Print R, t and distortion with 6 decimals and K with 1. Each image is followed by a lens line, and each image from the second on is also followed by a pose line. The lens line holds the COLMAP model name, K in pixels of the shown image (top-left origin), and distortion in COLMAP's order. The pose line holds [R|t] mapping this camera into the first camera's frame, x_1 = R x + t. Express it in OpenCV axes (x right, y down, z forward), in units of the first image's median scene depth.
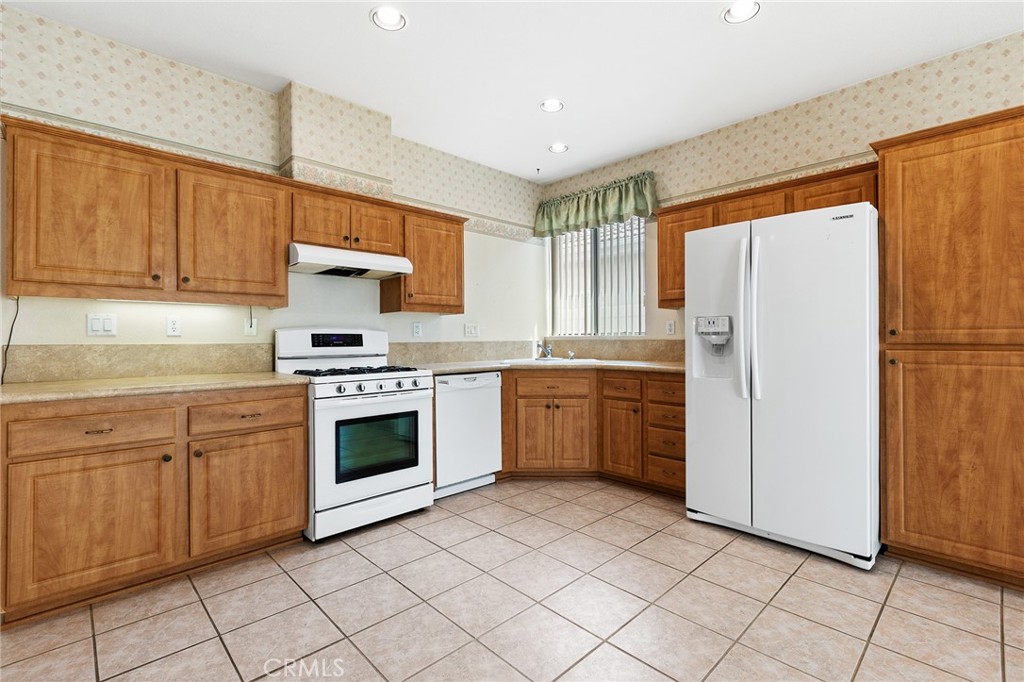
lens RADIAL K [[461.5, 0, 510.7], [0, 461.5, 334.1], [0, 0, 1]] dist [-0.002805, 0.000594]
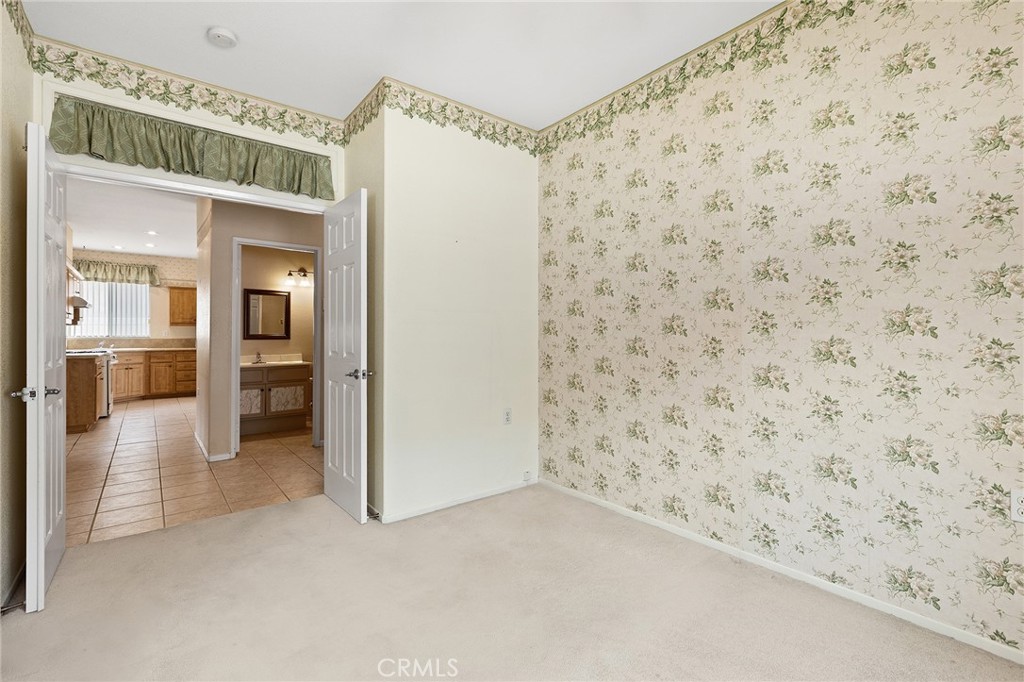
lens RADIAL K [[461.5, 0, 512.8], [0, 461.5, 341.2], [0, 0, 1]] dist [-0.002805, 0.000594]
pose [[0.083115, 0.003124, 0.996535, -2.826603], [-0.006665, 0.999974, -0.002579, 0.026608], [-0.996518, -0.006428, 0.083134, -1.482527]]
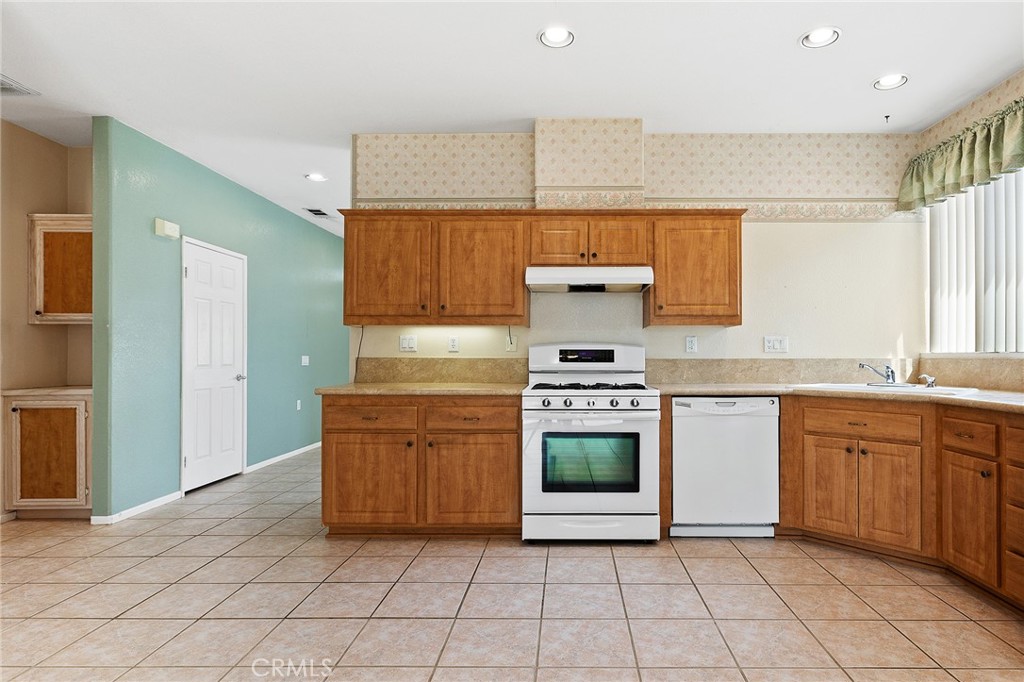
lens RADIAL K [[494.9, 0, 512.5], [0, 494.9, 349.8], [0, 0, 1]] dist [-0.003705, 0.000014]
pose [[0.736310, -0.000008, -0.676644, 0.309759], [0.001291, 0.999998, 0.001393, -0.001993], [0.676643, -0.001899, 0.736309, 0.109389]]
